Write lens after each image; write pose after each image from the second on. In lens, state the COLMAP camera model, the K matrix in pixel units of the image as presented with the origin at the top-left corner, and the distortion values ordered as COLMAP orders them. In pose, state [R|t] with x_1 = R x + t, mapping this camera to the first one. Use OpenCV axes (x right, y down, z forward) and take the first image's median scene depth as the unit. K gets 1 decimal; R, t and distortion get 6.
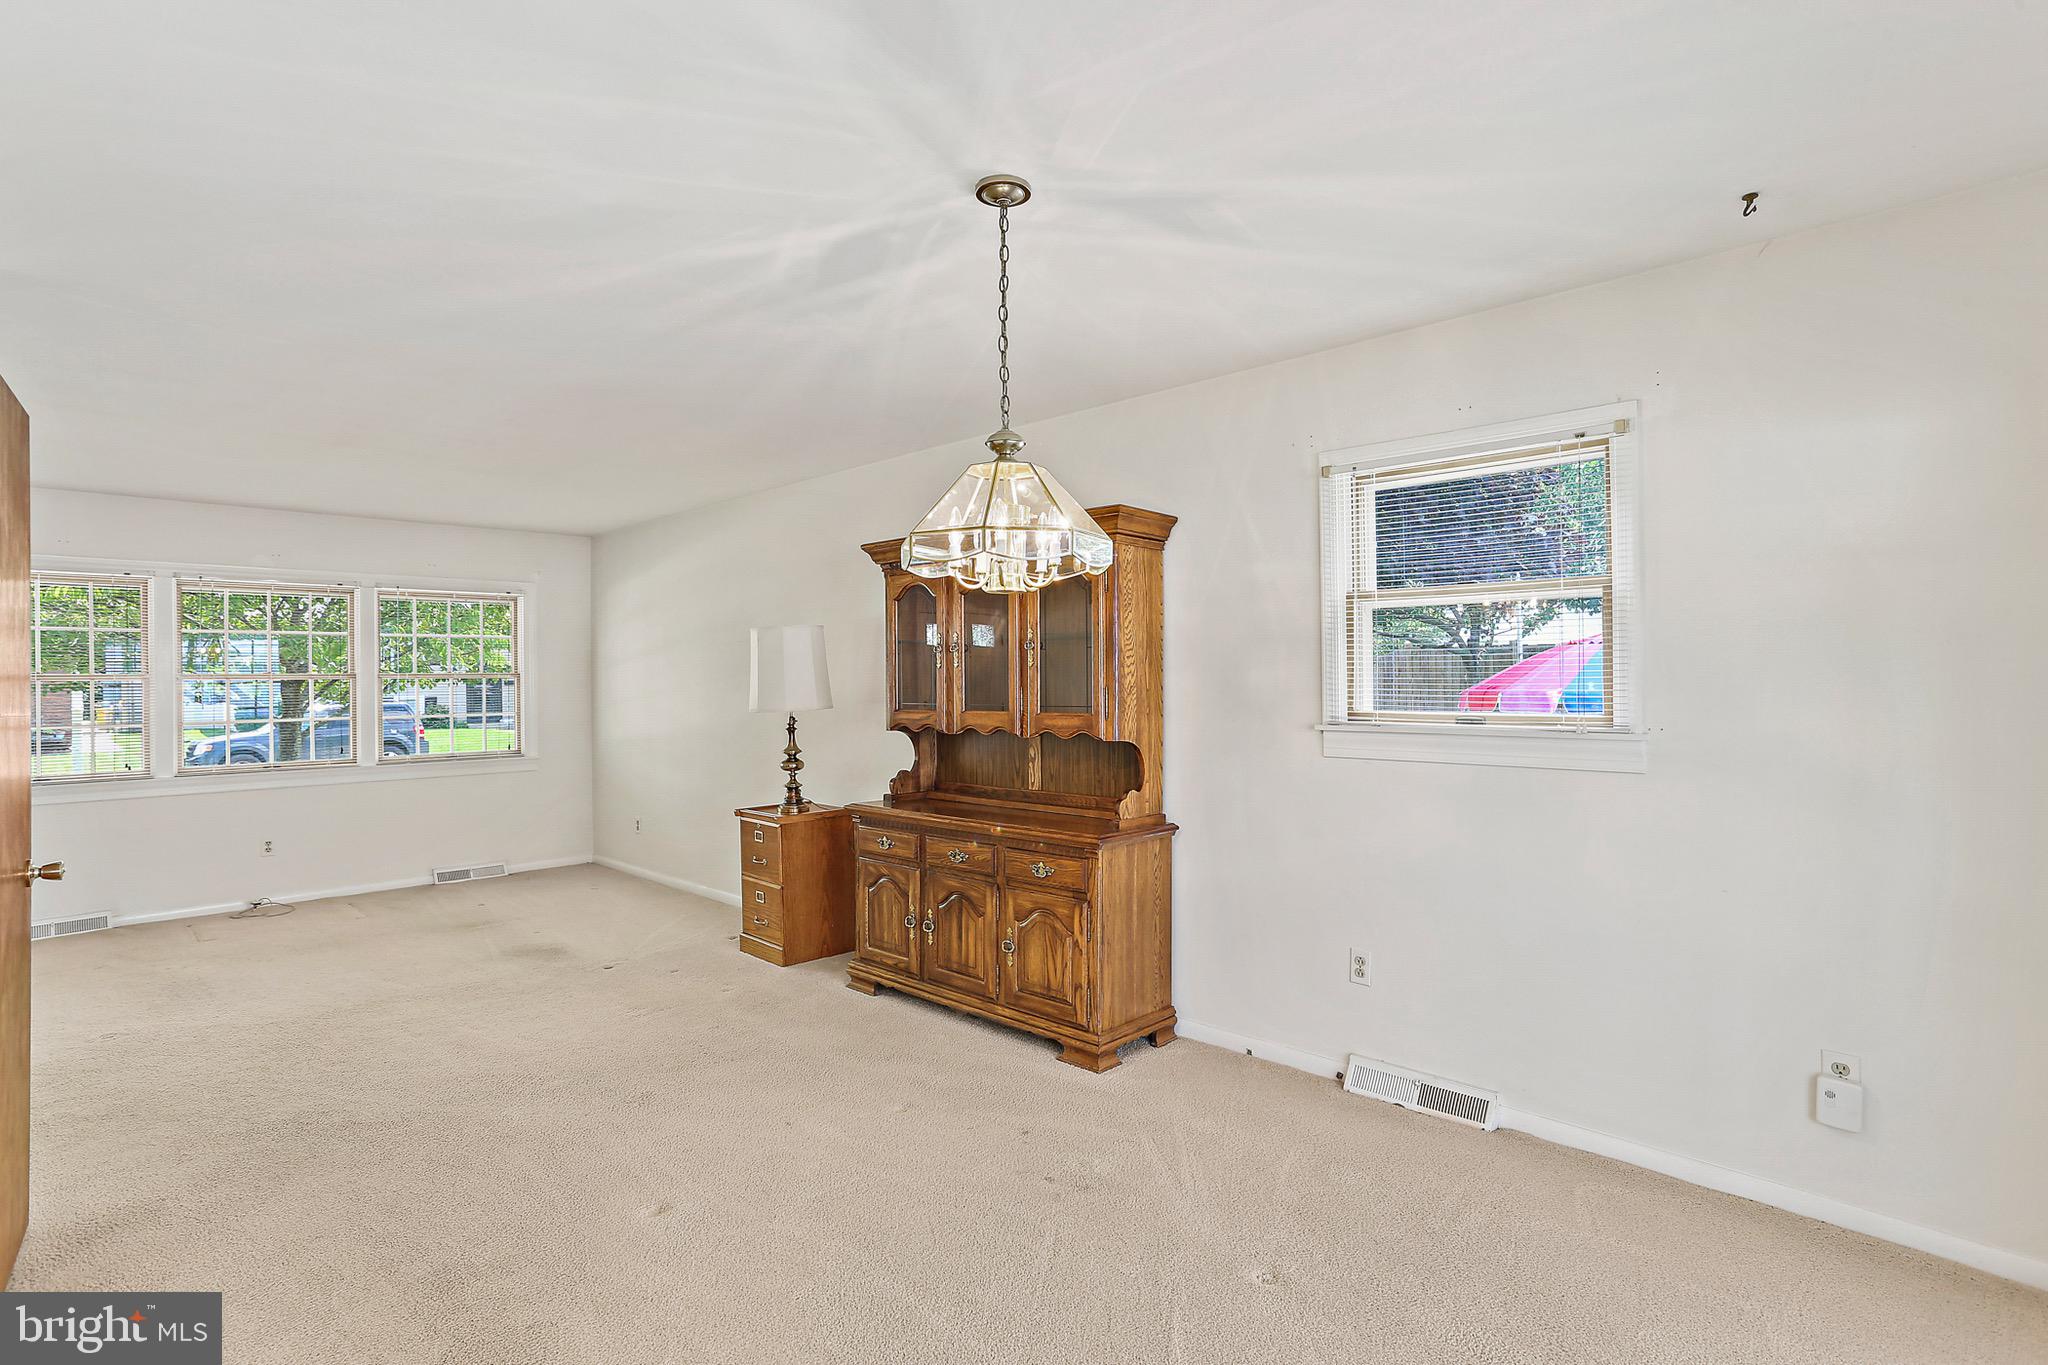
lens RADIAL K [[1007.2, 0, 1023.0], [0, 1007.2, 682.9], [0, 0, 1]] dist [-0.045034, 0.042058]
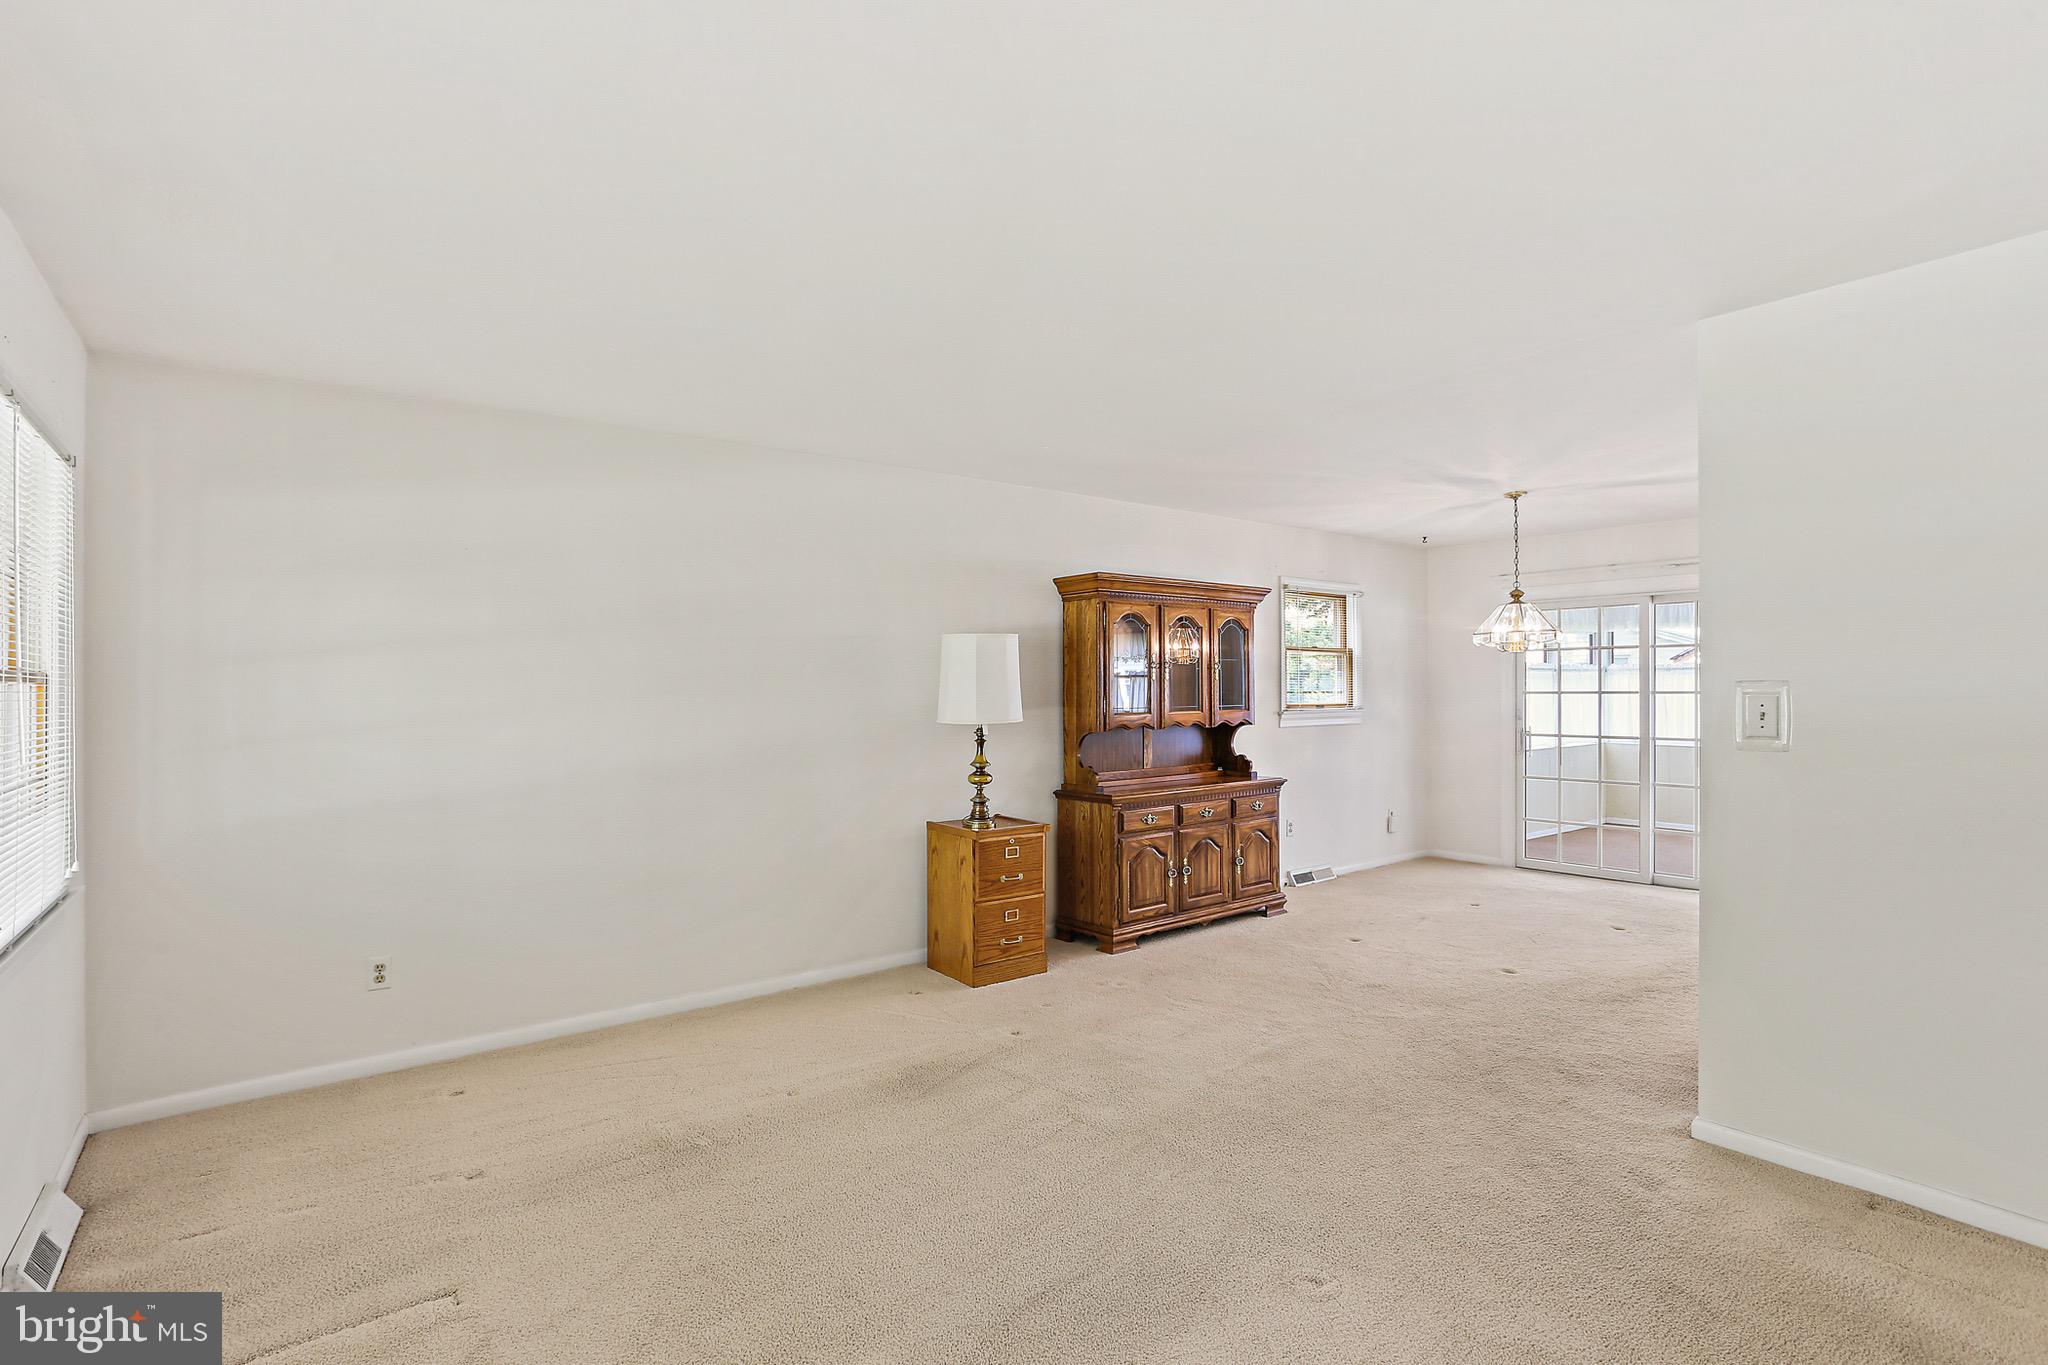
lens RADIAL K [[975.3, 0, 1069.5], [0, 975.3, 711.5], [0, 0, 1]] dist [-0.014608, 0.000280]
pose [[0.107442, -0.017330, 0.994060, -1.427640], [0.007625, 0.999833, 0.016607, 0.005174], [-0.994182, 0.005796, 0.107556, 1.024828]]
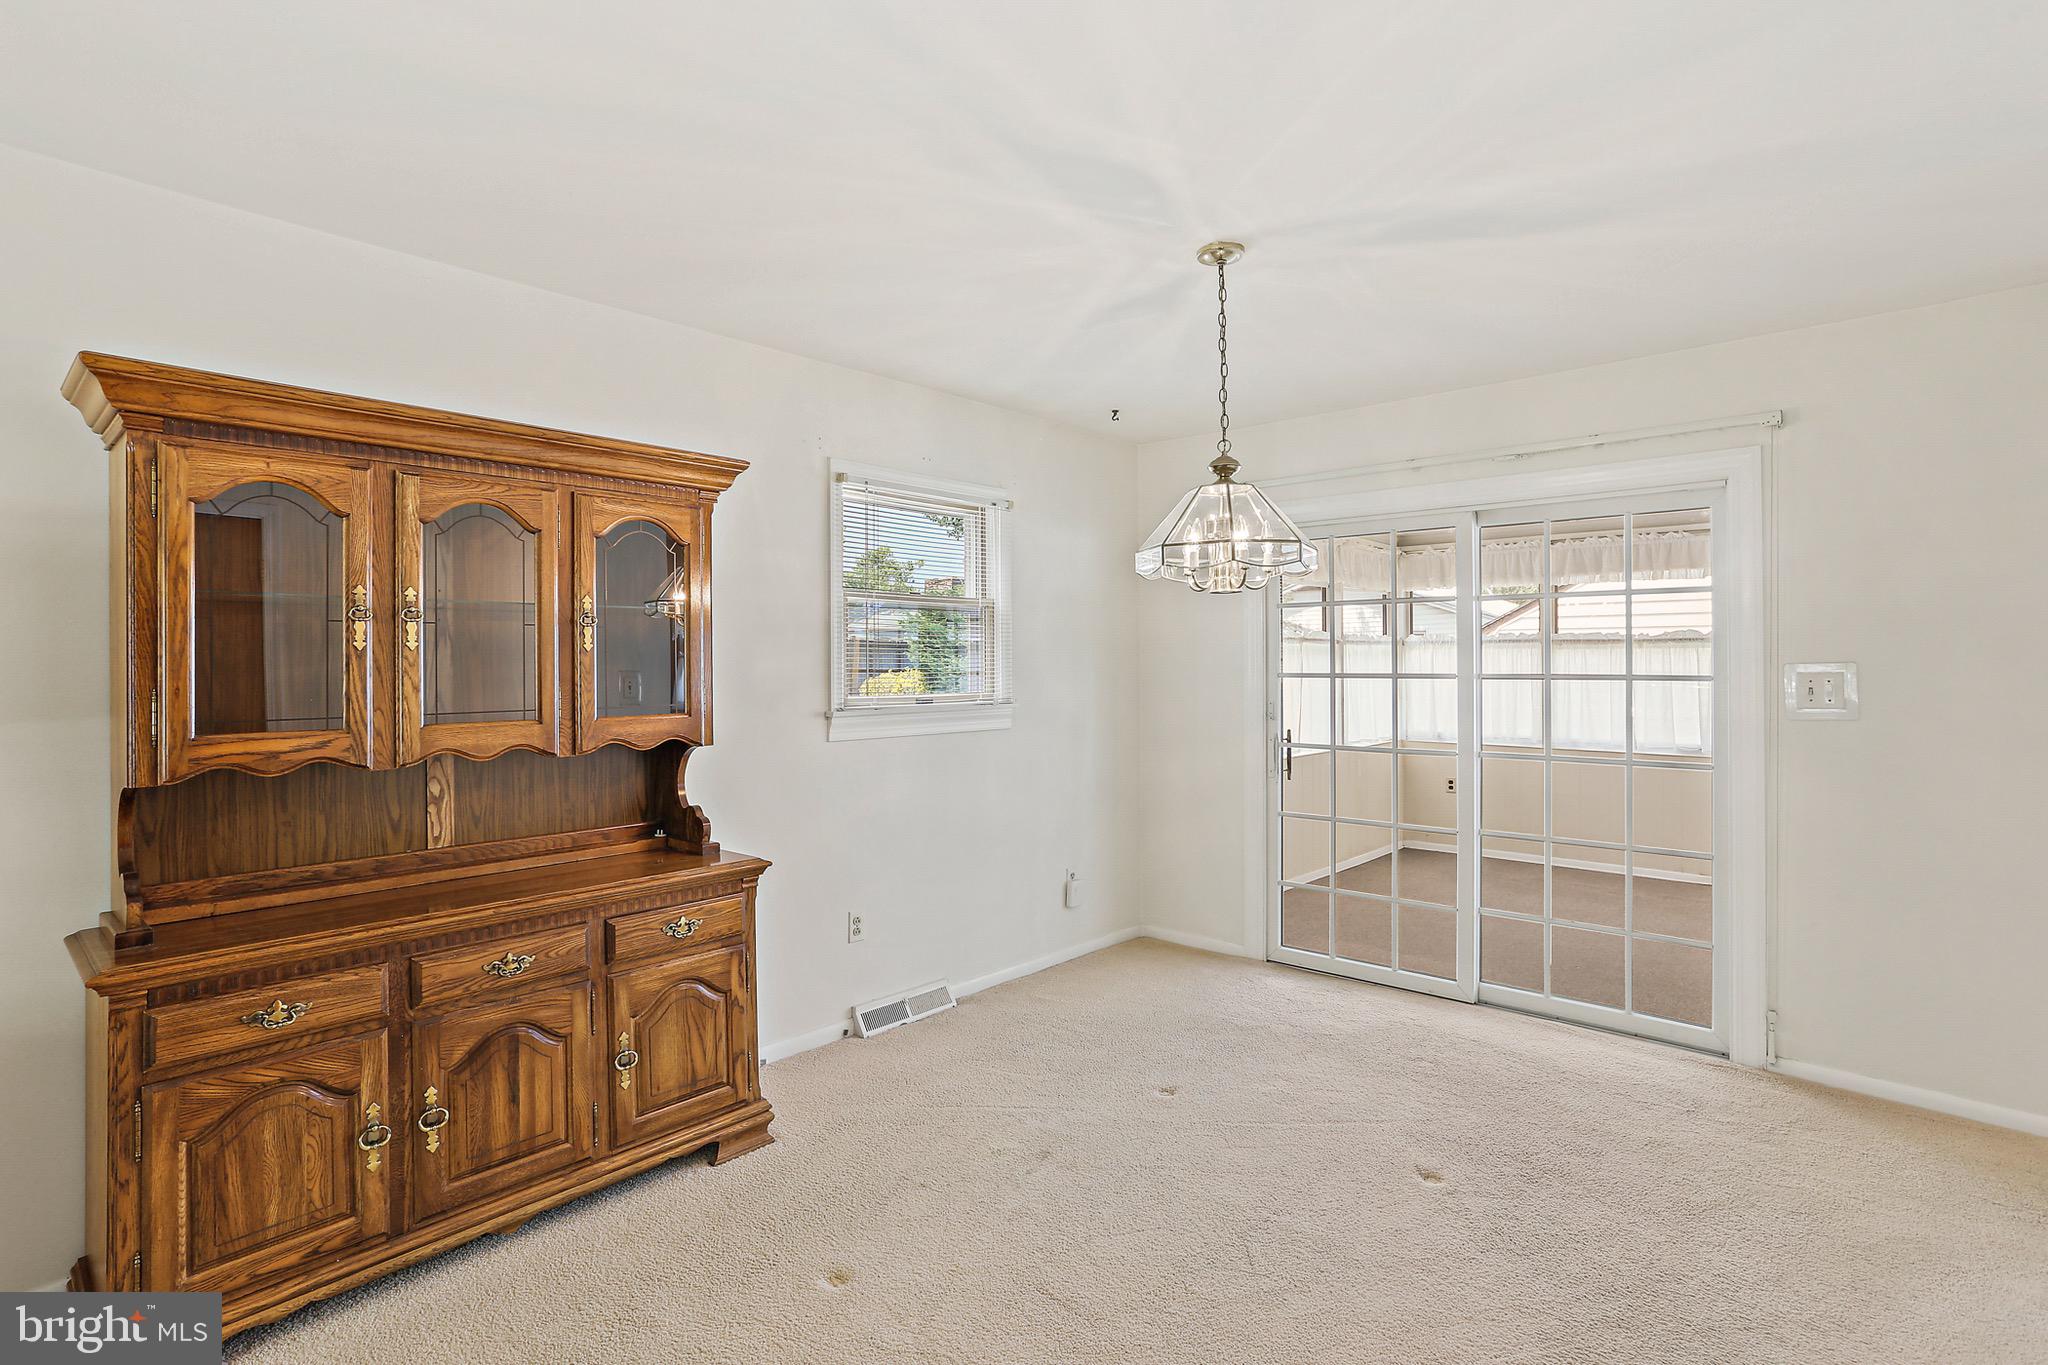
lens RADIAL K [[1007.2, 0, 1023.0], [0, 1007.2, 682.9], [0, 0, 1]] dist [-0.045034, 0.042058]
pose [[-0.035411, -0.010805, 0.999314, -0.653419], [0.006621, 0.999917, 0.011047, 0.000134], [-0.999351, 0.007008, -0.035336, 0.703031]]
